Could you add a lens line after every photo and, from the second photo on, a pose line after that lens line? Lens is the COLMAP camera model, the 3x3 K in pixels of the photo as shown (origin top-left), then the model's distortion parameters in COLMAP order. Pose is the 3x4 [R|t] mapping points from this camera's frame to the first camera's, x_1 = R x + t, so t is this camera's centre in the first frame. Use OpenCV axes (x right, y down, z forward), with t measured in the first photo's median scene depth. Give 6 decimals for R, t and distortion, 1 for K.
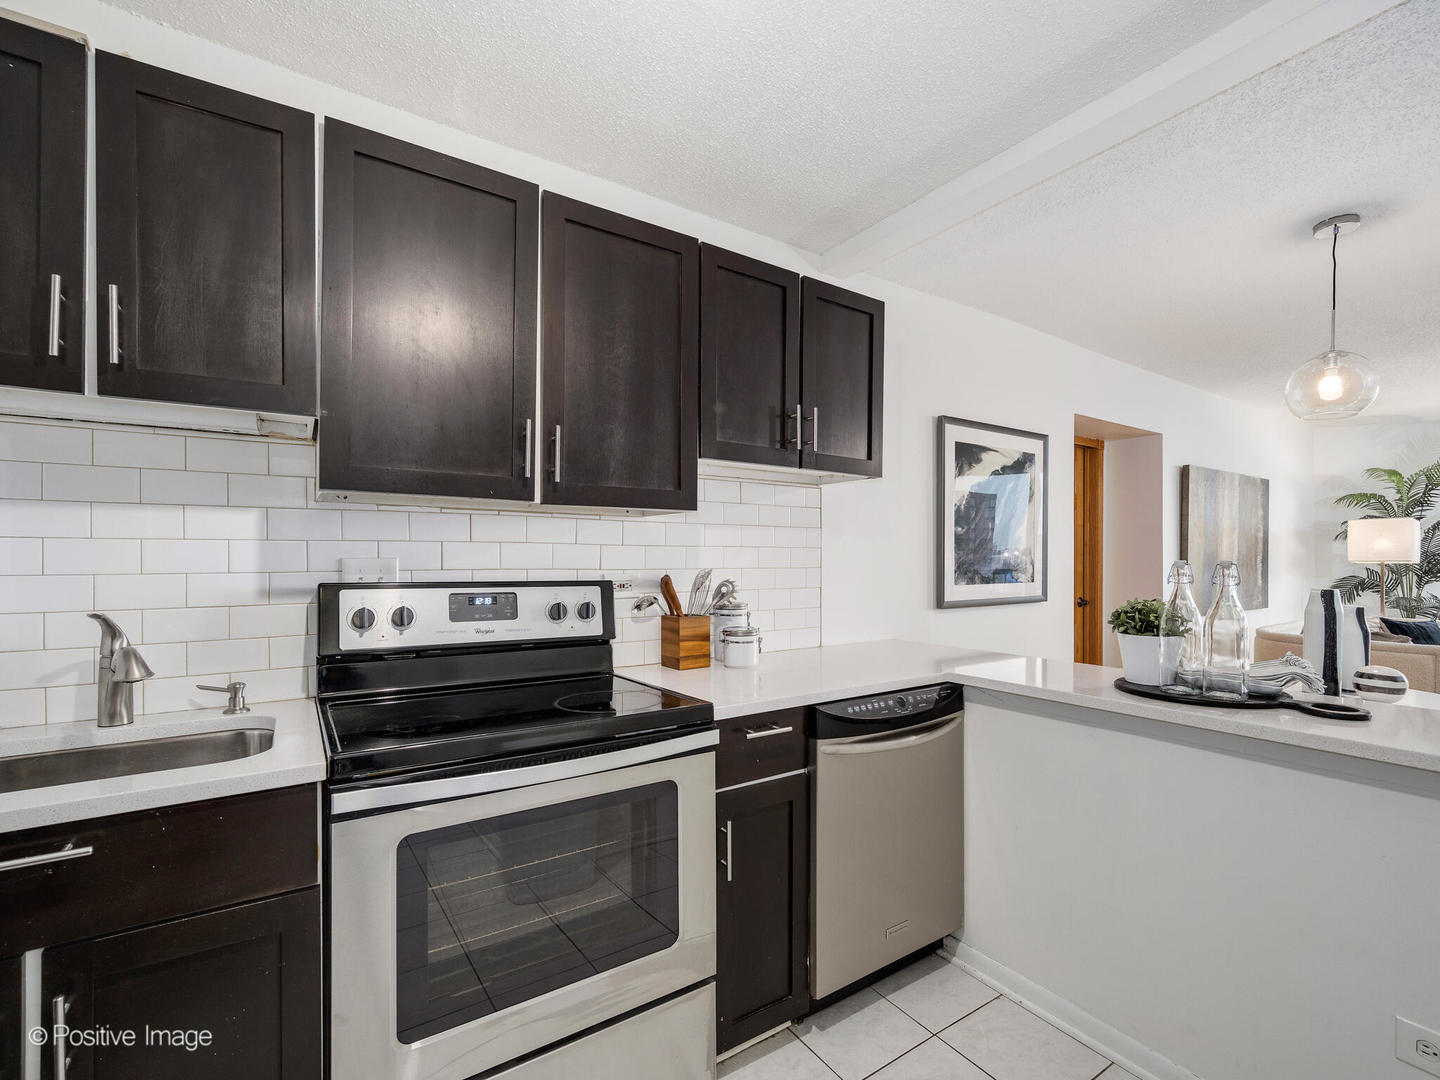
lens RADIAL K [[655.2, 0, 714.8], [0, 655.2, 555.6], [0, 0, 1]] dist [0.005037, -0.000771]
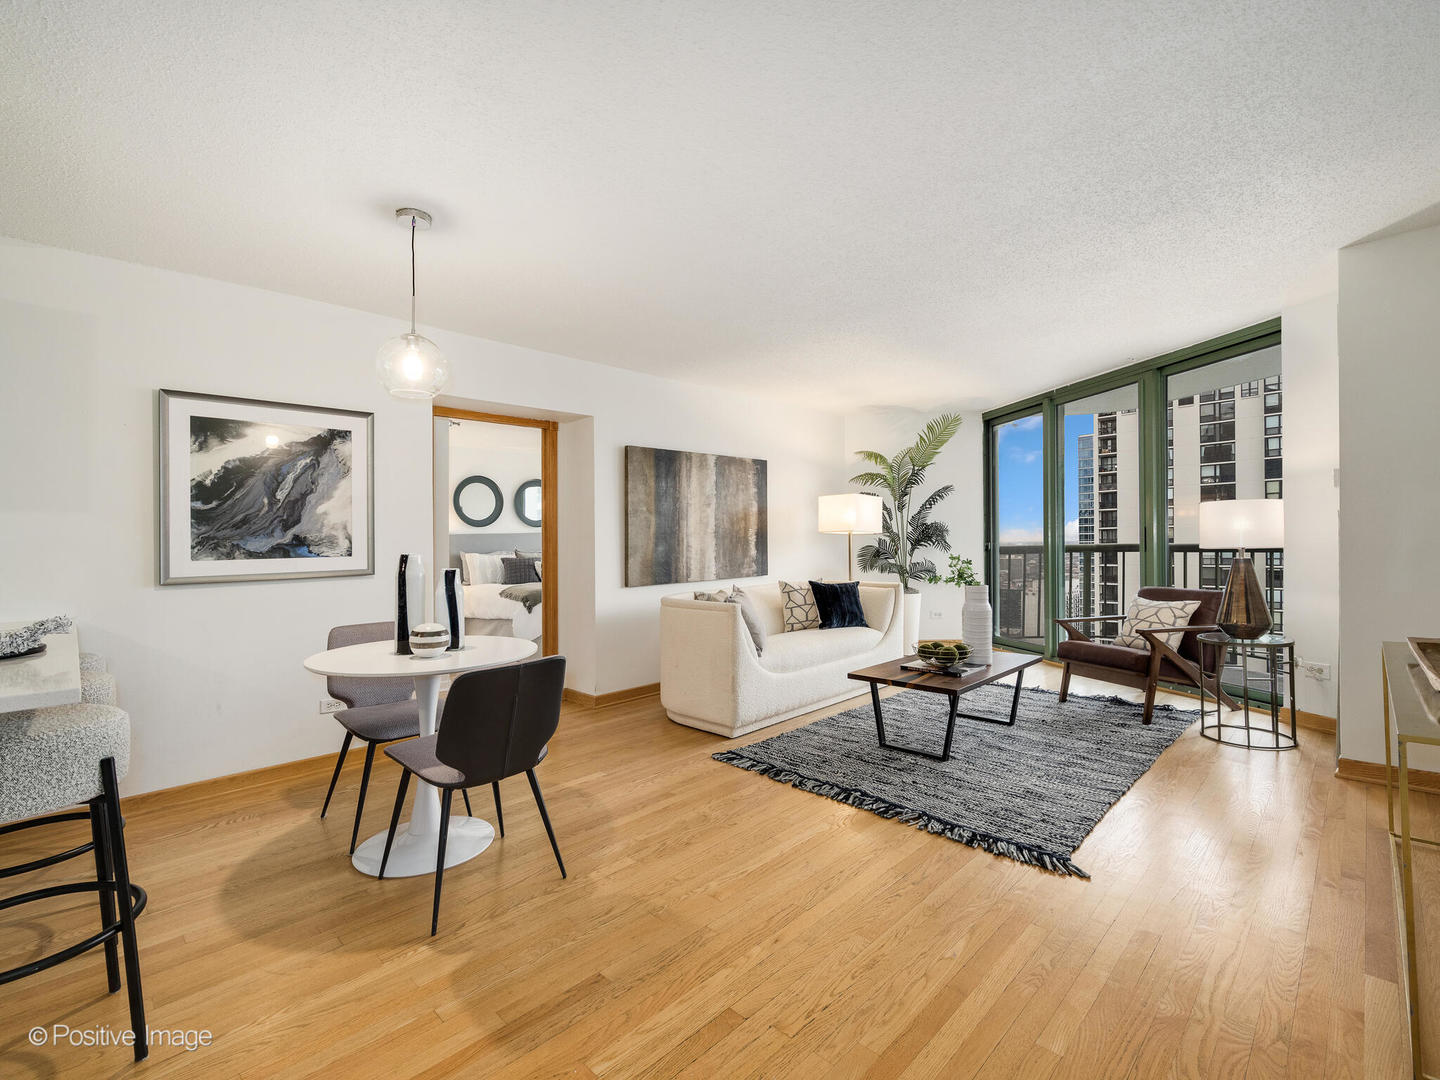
lens RADIAL K [[657.1, 0, 730.2], [0, 657.1, 543.0], [0, 0, 1]] dist [-0.002206, 0.000241]
pose [[0.979713, -0.024361, 0.198918, 1.605813], [0.024711, 0.999694, 0.000724, 0.061914], [-0.198875, 0.004206, 0.980016, -0.218552]]
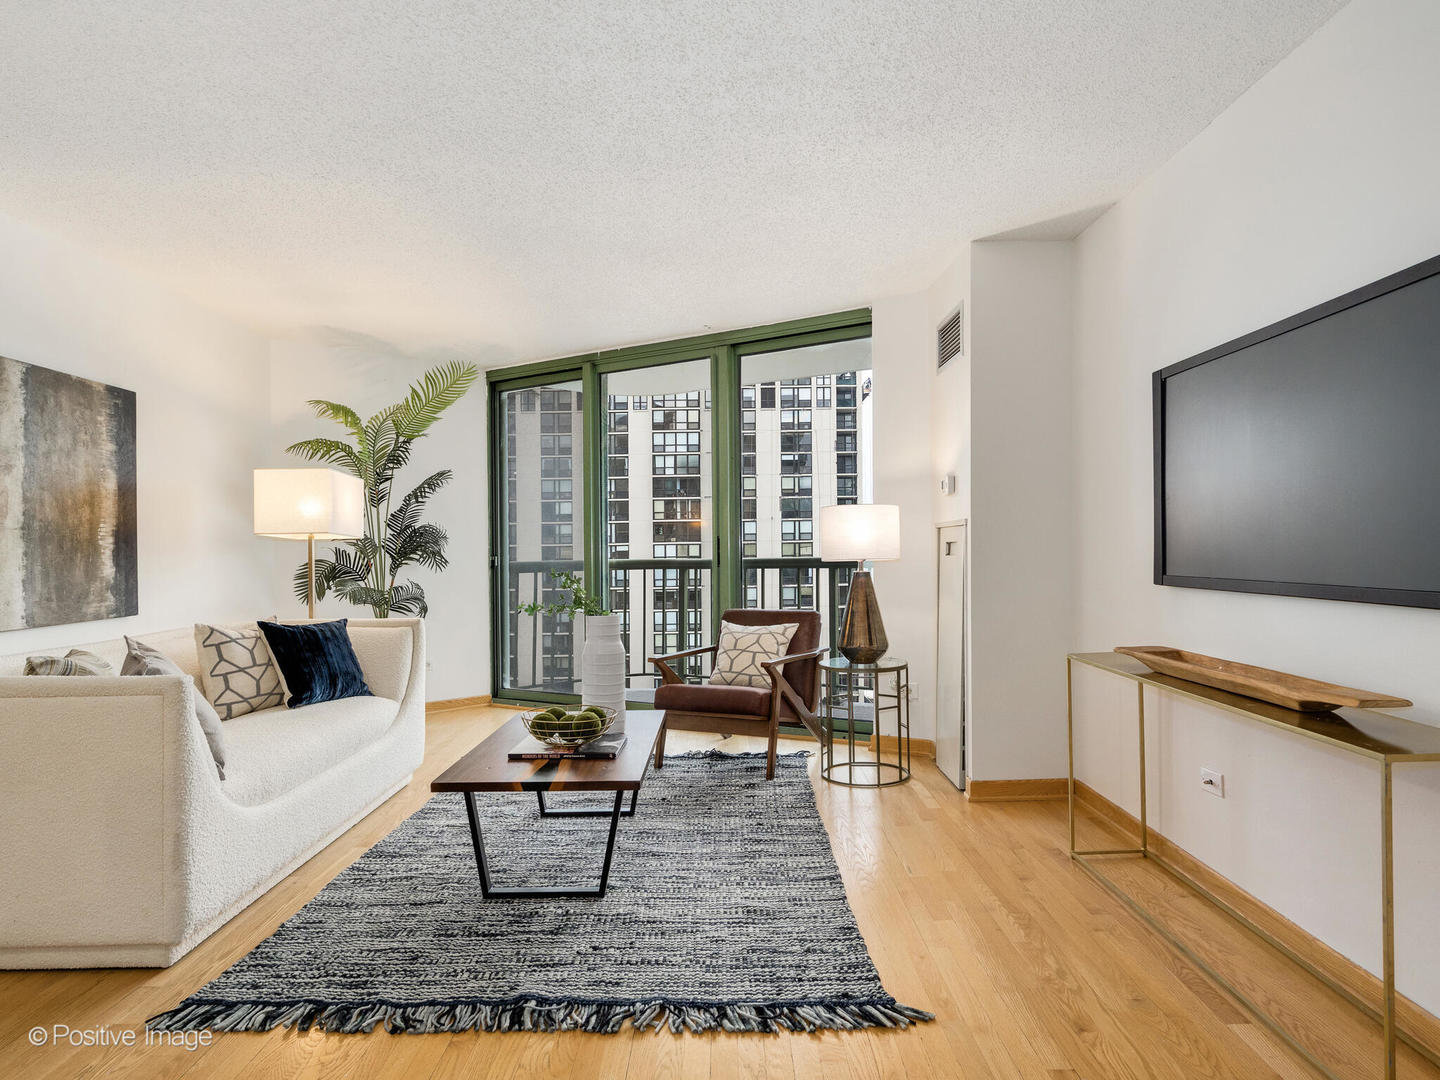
lens RADIAL K [[866.5, 0, 735.0], [0, 866.5, 566.1], [0, 0, 1]] dist [0.002474, -0.002968]
pose [[0.543369, -0.024670, 0.839131, 1.409514], [0.015033, 0.999694, 0.019656, 0.081915], [-0.839359, 0.001934, 0.543574, 0.436077]]
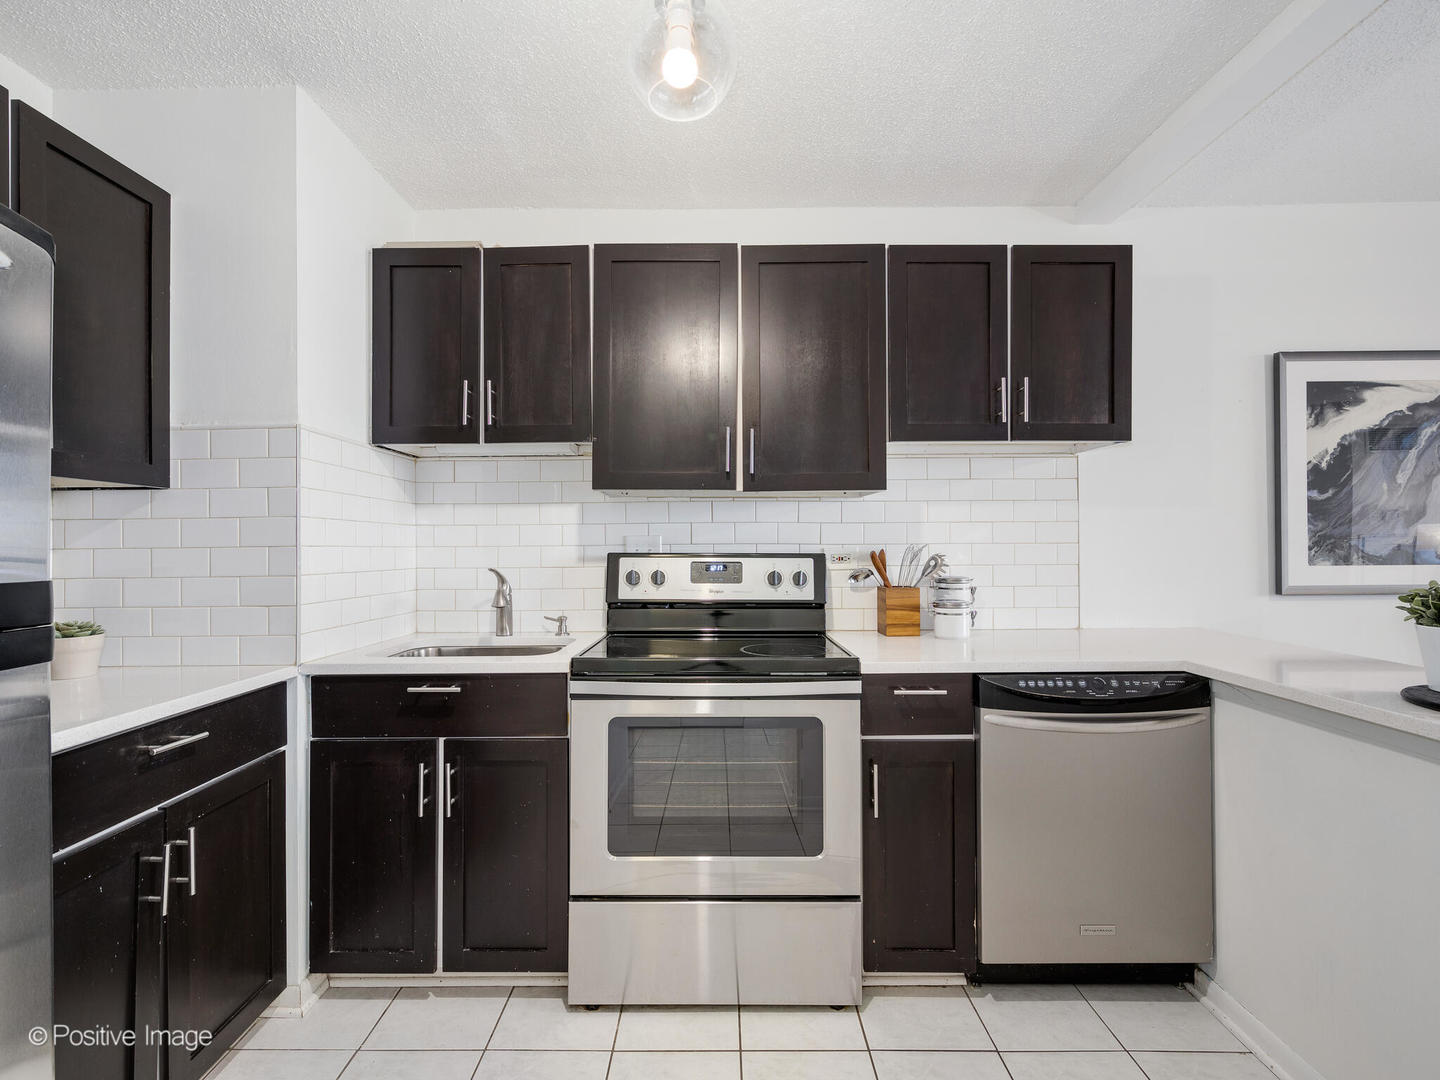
lens RADIAL K [[655.2, 0, 705.8], [0, 655.2, 532.0], [0, 0, 1]] dist [0.005037, -0.000771]
pose [[0.830482, -0.015444, -0.556832, 0.343165], [0.009074, 0.999858, -0.014197, 0.015861], [0.556972, 0.006737, 0.830504, -0.082535]]
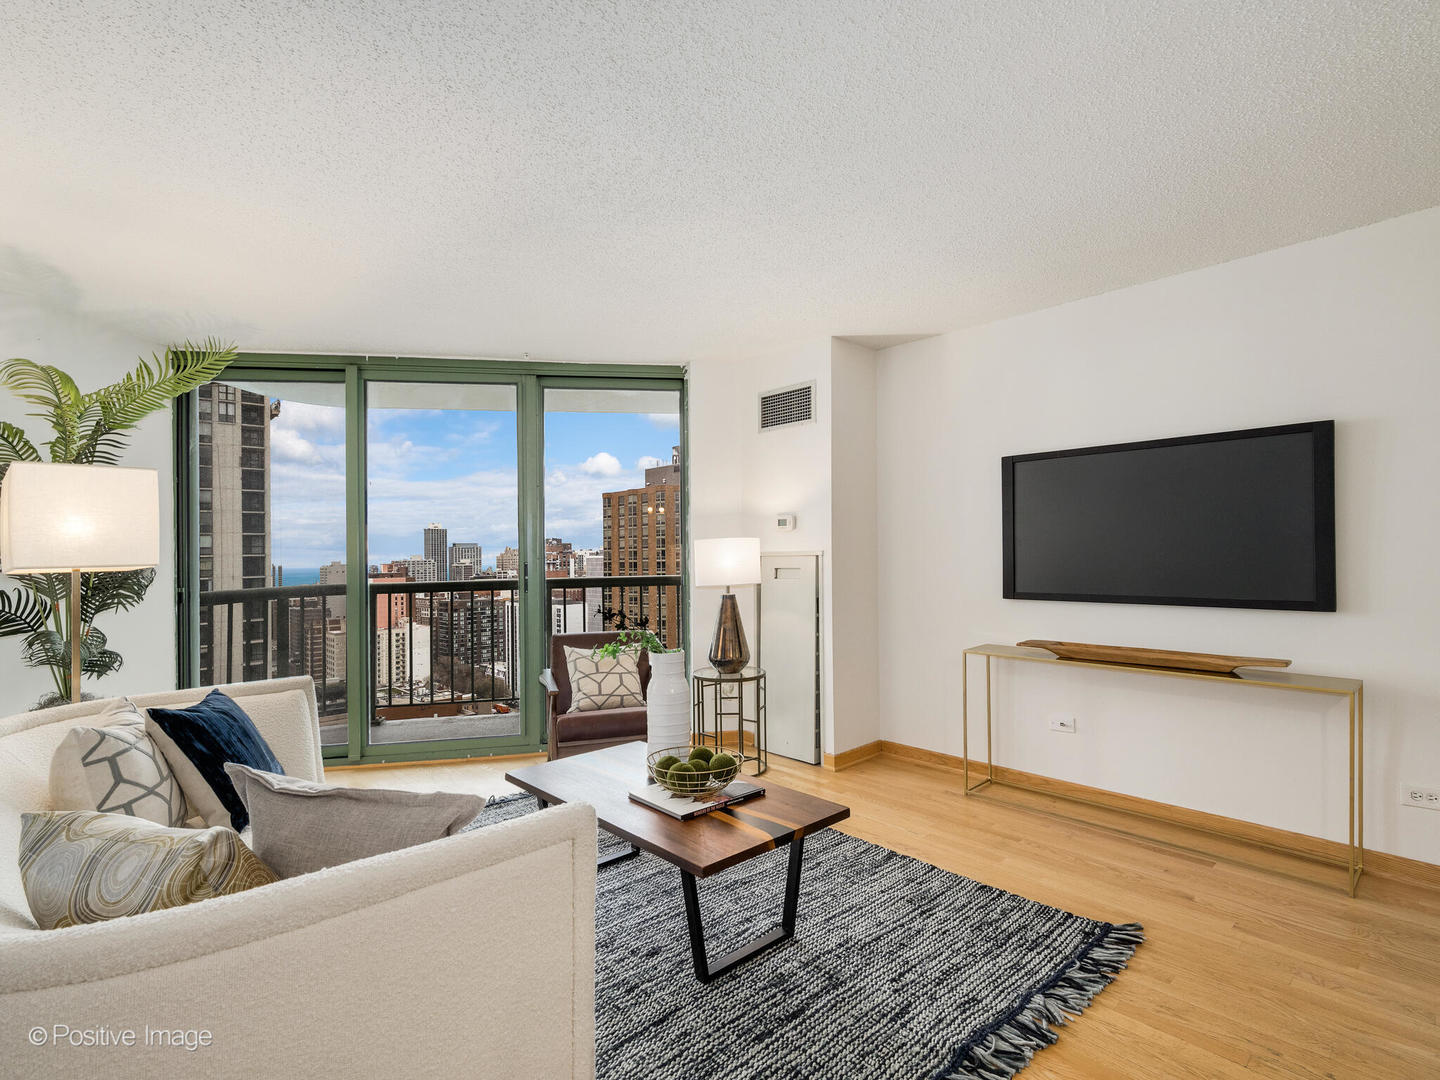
lens RADIAL K [[709.5, 0, 715.5], [0, 709.5, 569.3], [0, 0, 1]] dist [-0.004468, 0.000417]
pose [[-0.148000, -0.019516, 0.988795, 1.353802], [0.014924, 0.999647, 0.021964, 0.019818], [-0.988875, 0.018007, -0.147657, 1.750202]]
